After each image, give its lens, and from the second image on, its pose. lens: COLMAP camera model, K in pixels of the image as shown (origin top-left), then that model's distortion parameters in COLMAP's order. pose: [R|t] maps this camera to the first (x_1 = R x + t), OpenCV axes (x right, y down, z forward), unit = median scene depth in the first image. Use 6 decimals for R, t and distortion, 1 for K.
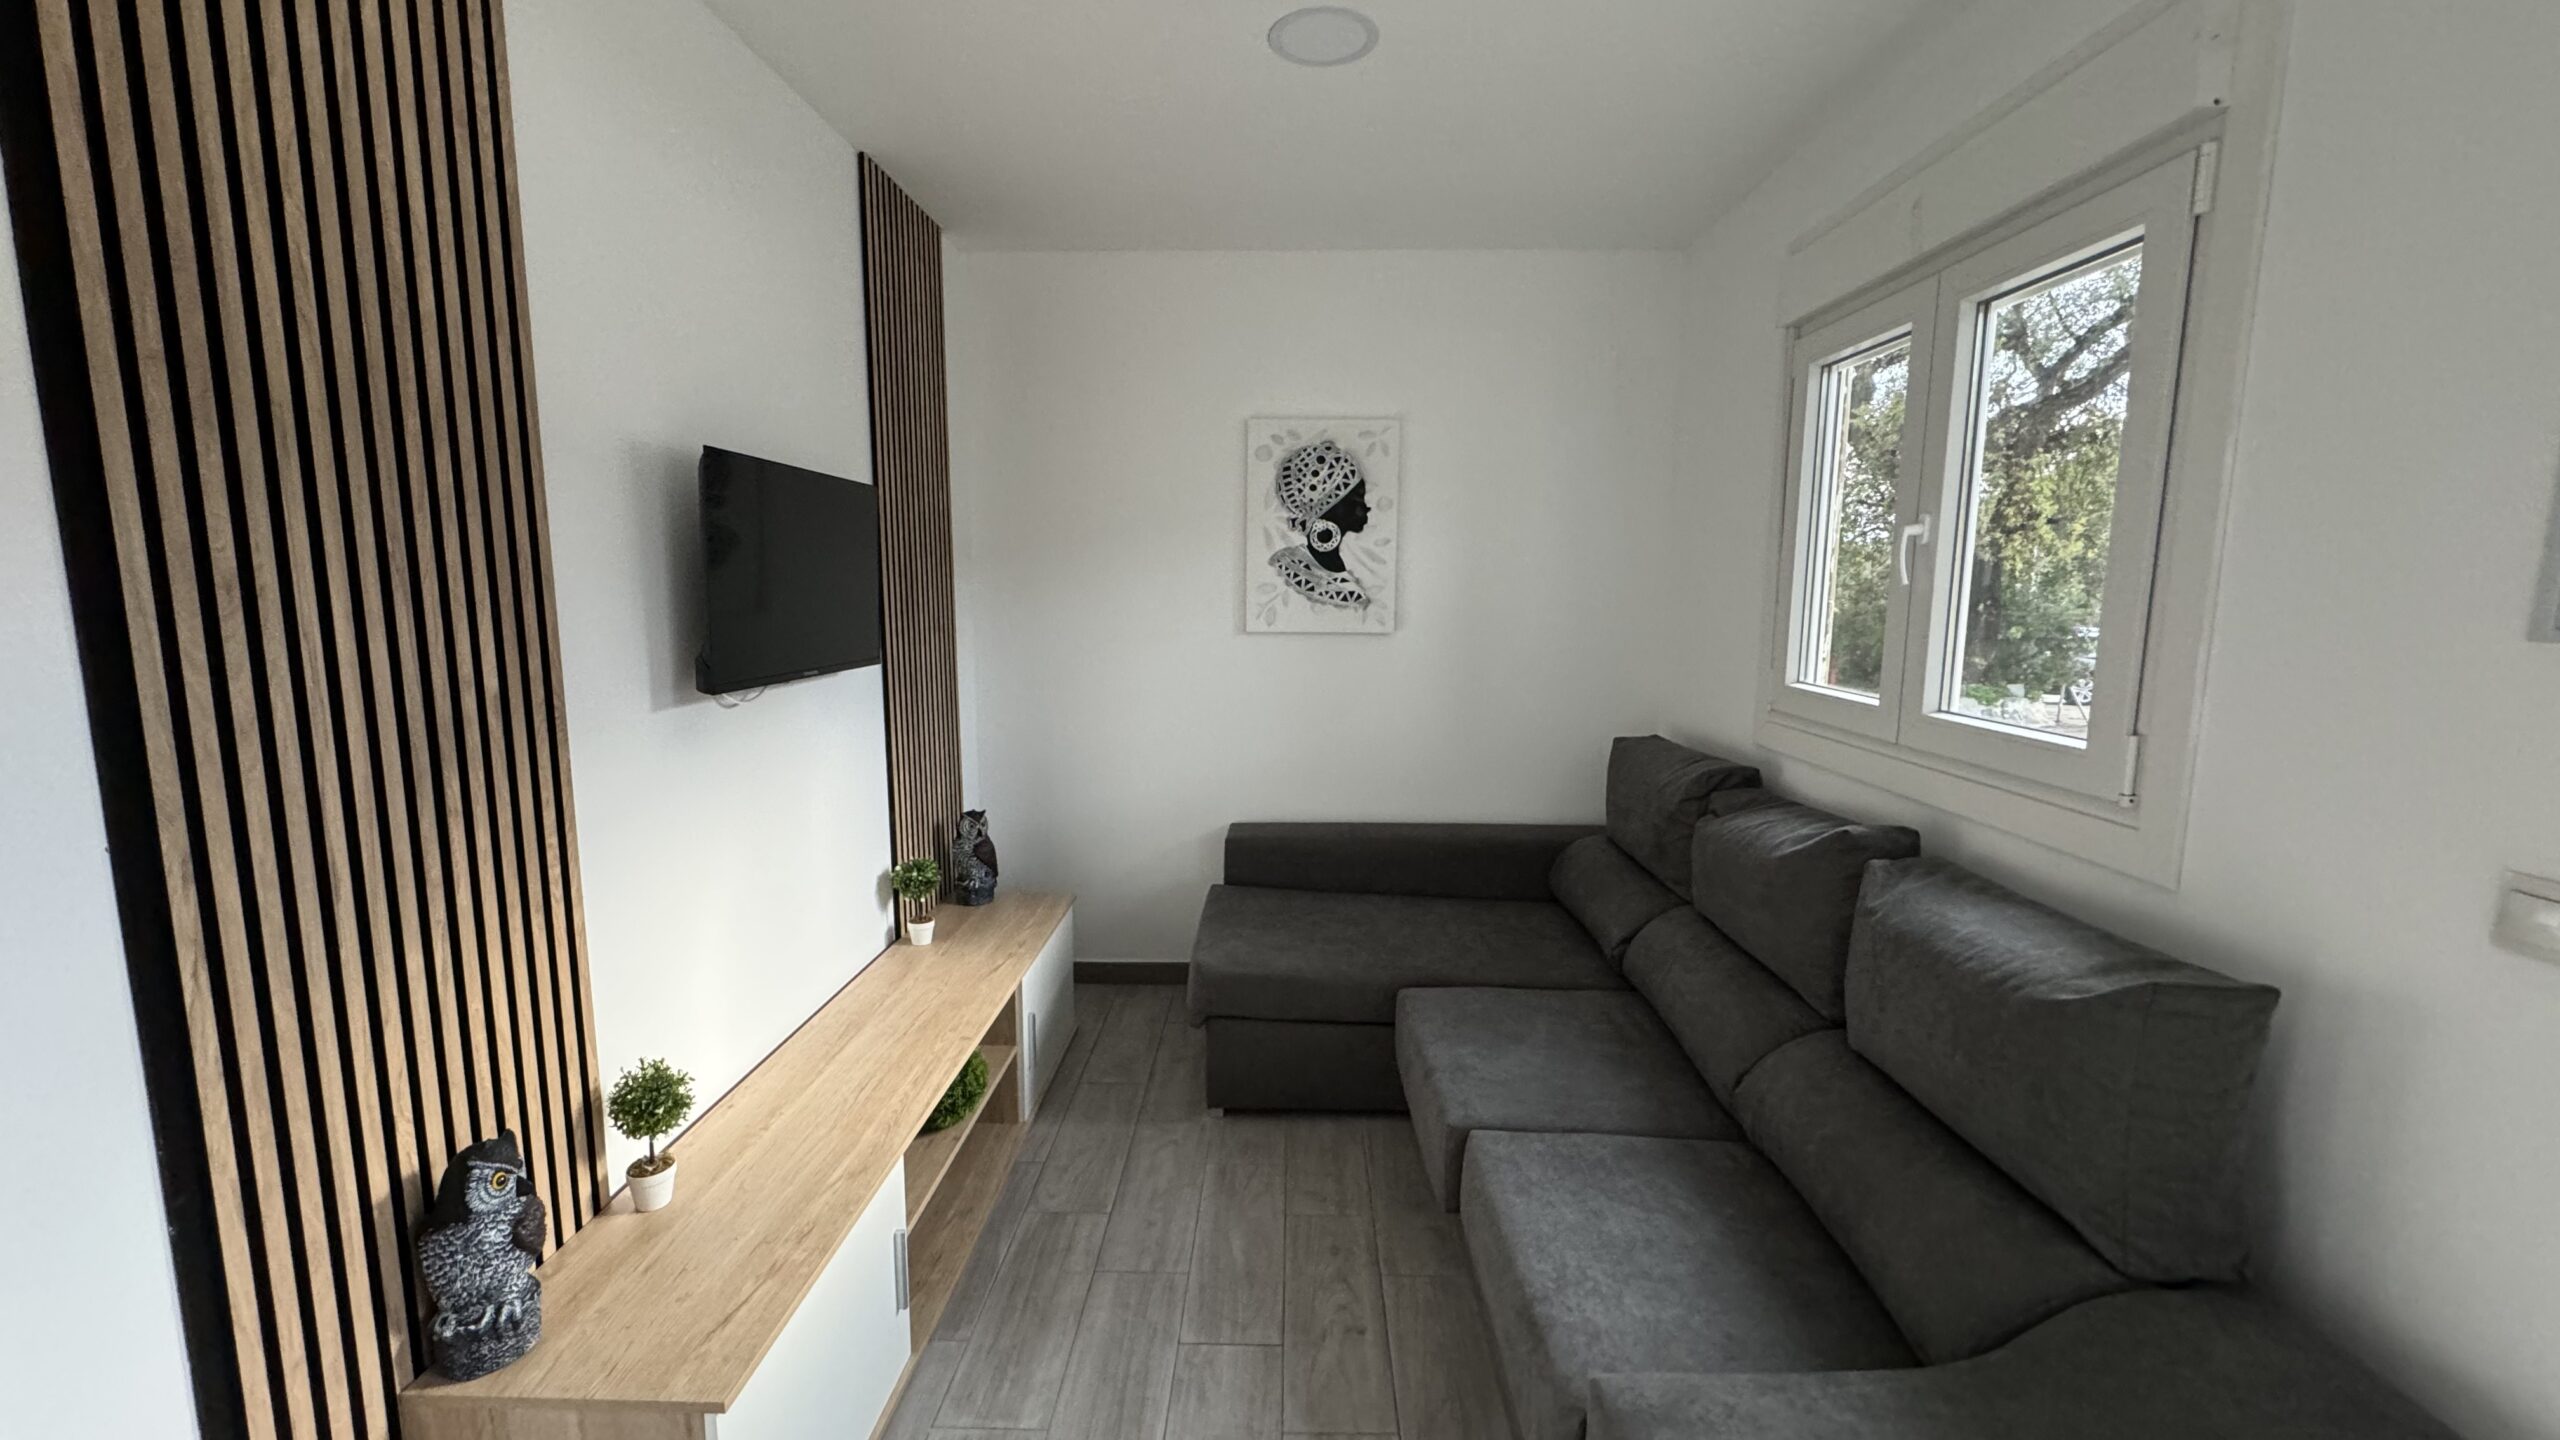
lens RADIAL K [[1014.6, 0, 1278.9], [0, 1014.6, 717.7], [0, 0, 1]] dist [-0.002091, 0.000237]
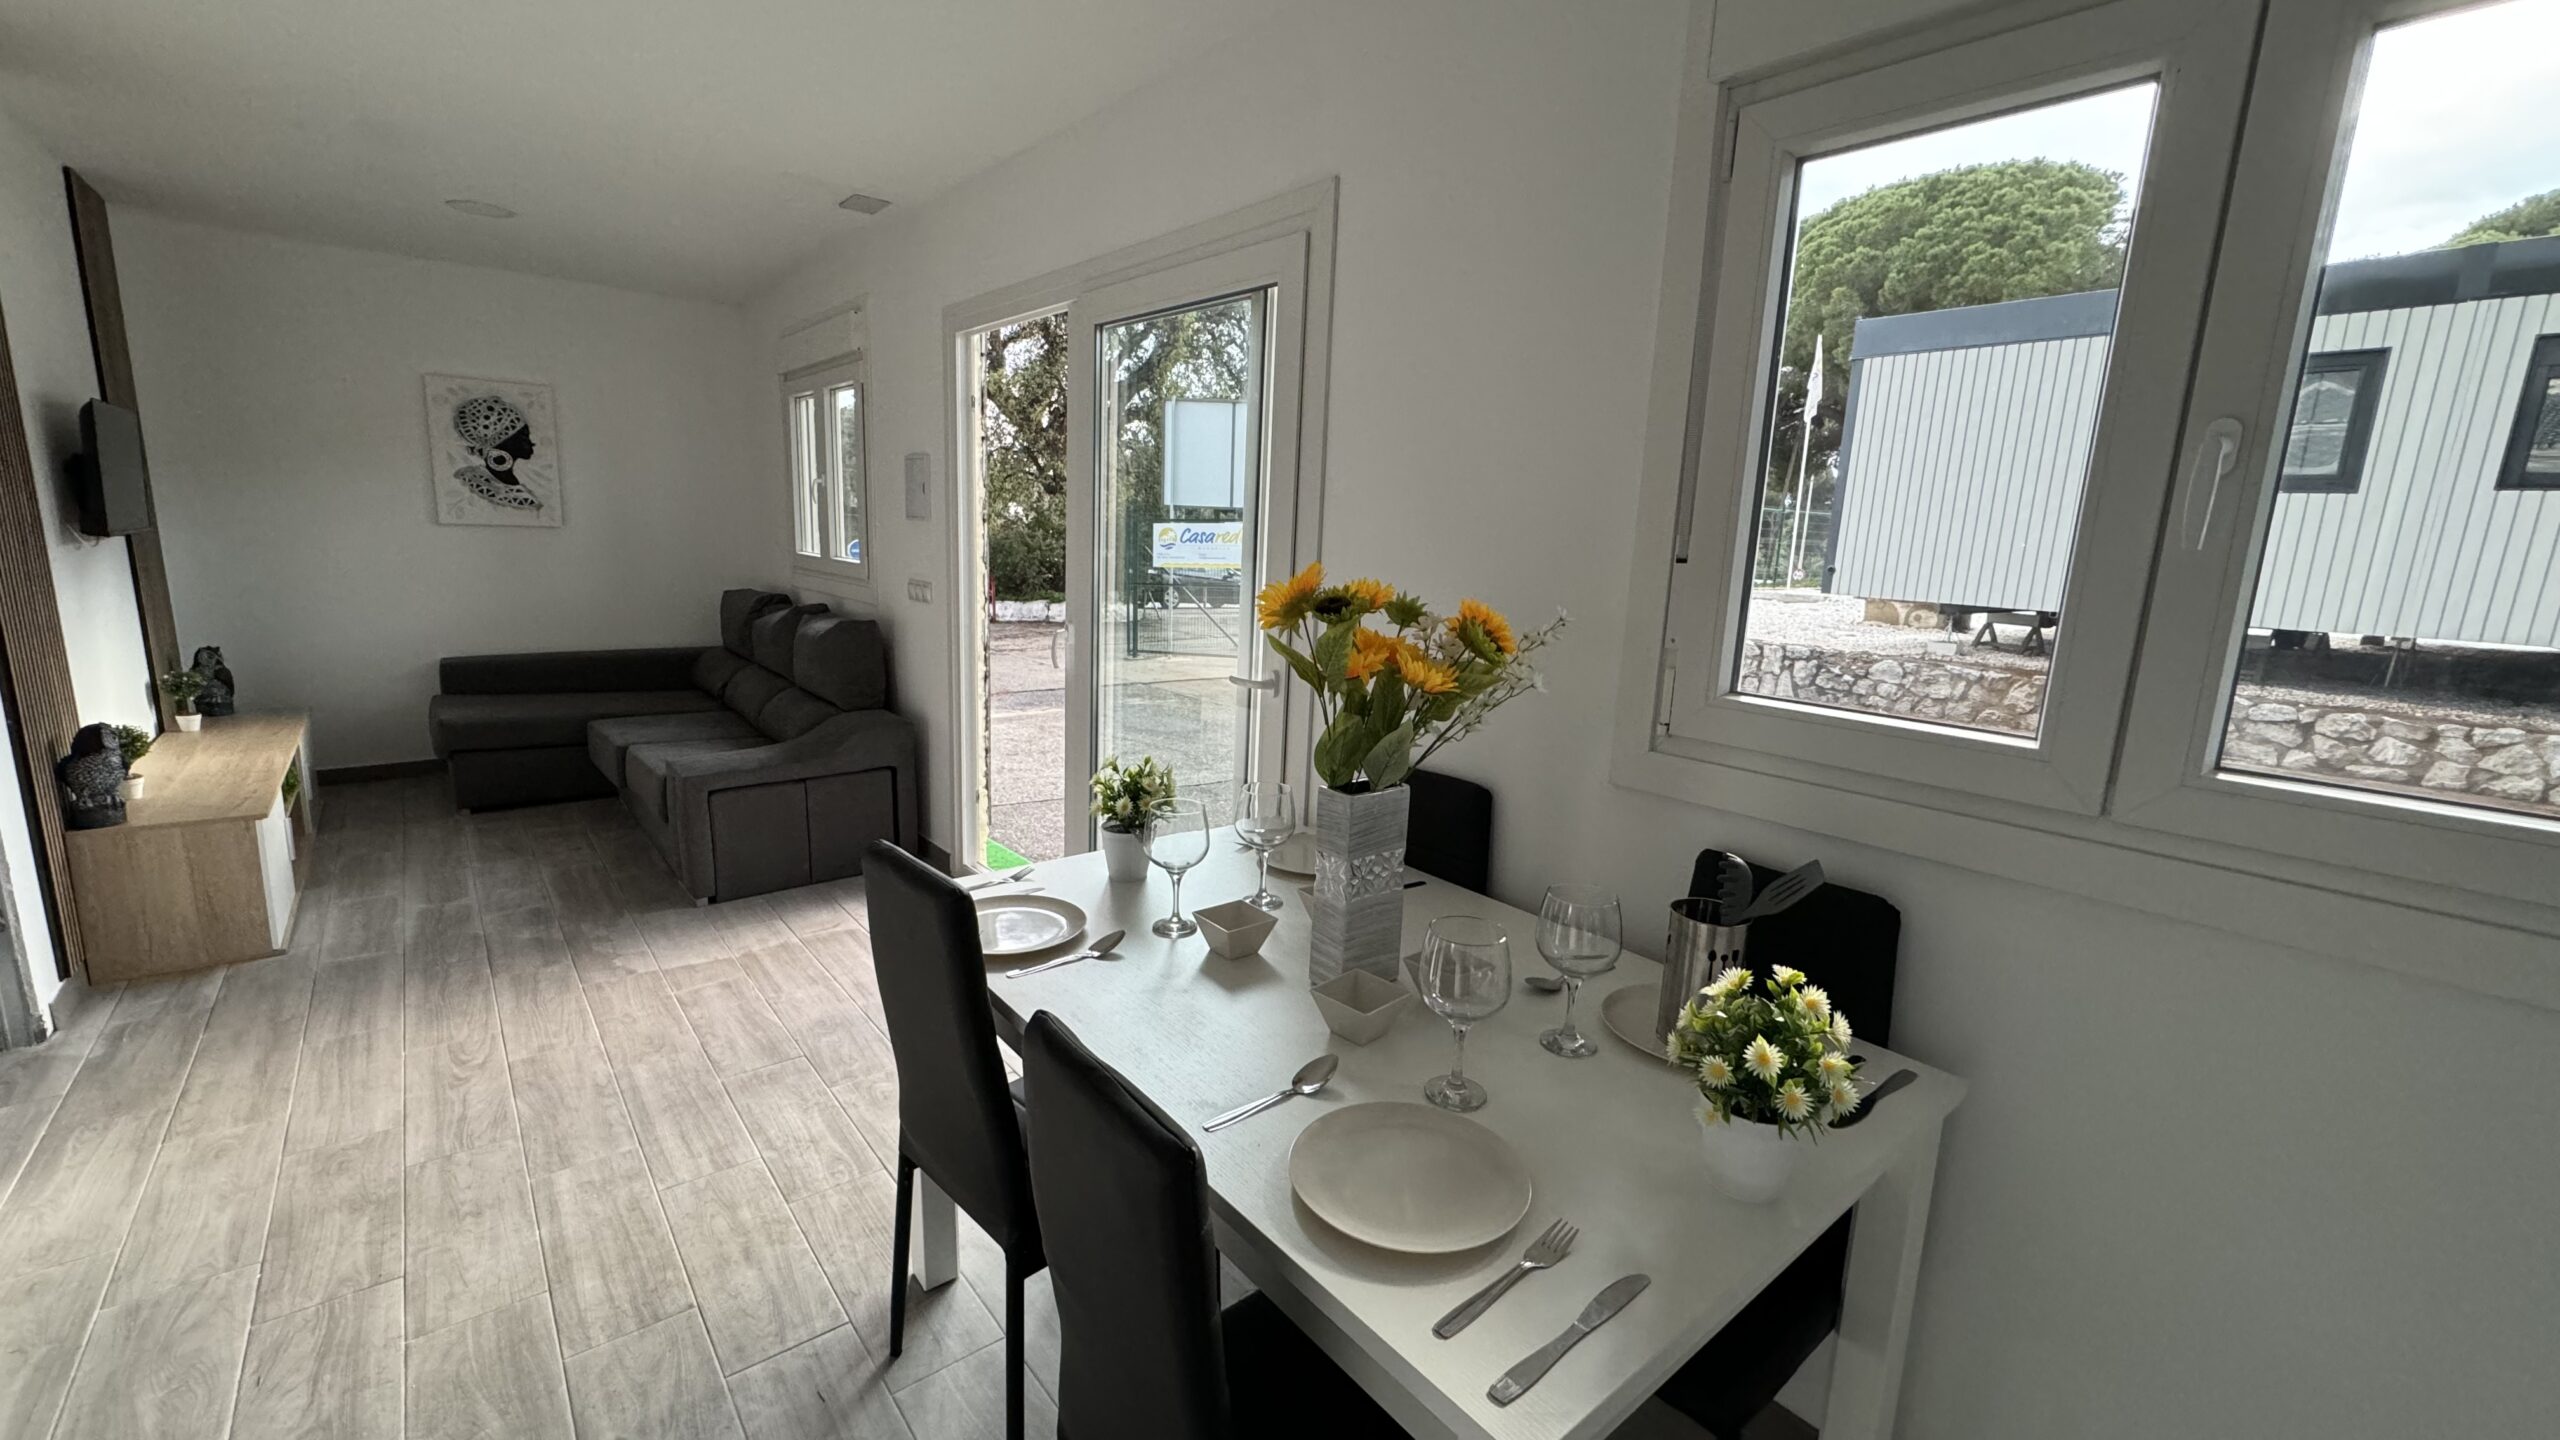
lens RADIAL K [[1016.3, 0, 1277.9], [0, 1016.3, 718.6], [0, 0, 1]] dist [-0.000801, -0.000173]
pose [[0.754447, -0.096384, 0.649245, -0.118648], [0.051328, 0.994794, 0.088036, 0.154648], [-0.654351, -0.033094, 0.755467, -1.088930]]
